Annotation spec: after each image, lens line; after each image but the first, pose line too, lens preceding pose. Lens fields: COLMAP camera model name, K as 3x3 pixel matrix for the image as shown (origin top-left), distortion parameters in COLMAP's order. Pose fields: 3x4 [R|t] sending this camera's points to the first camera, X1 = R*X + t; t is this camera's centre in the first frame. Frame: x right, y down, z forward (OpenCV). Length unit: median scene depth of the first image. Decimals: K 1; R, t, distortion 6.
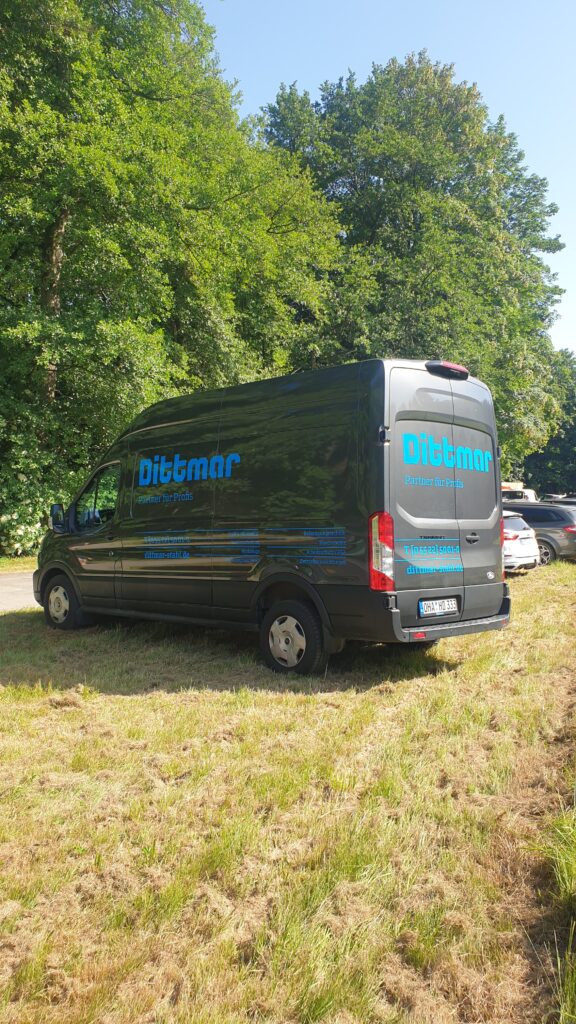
lens RADIAL K [[822.9, 0, 287.7], [0, 822.9, 514.0], [0, 0, 1]] dist [0.001871, 0.001151]
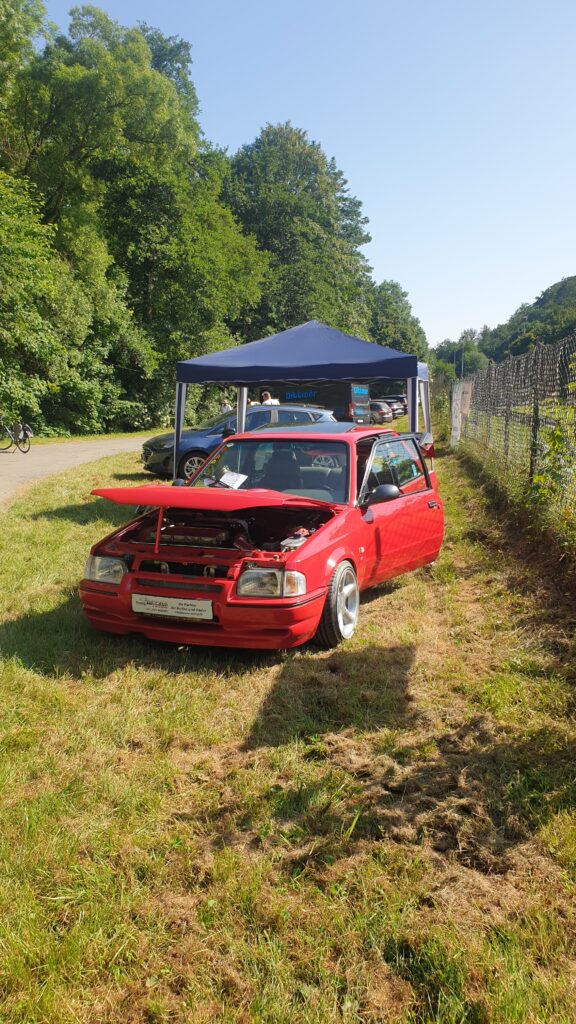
lens RADIAL K [[822.9, 0, 288.8], [0, 822.9, 511.3], [0, 0, 1]] dist [0.001871, 0.001151]
pose [[0.973296, -0.054882, 0.222896, -0.233259], [0.029123, 0.992676, 0.117248, 0.009611], [-0.227698, -0.107625, 0.967766, -0.639887]]
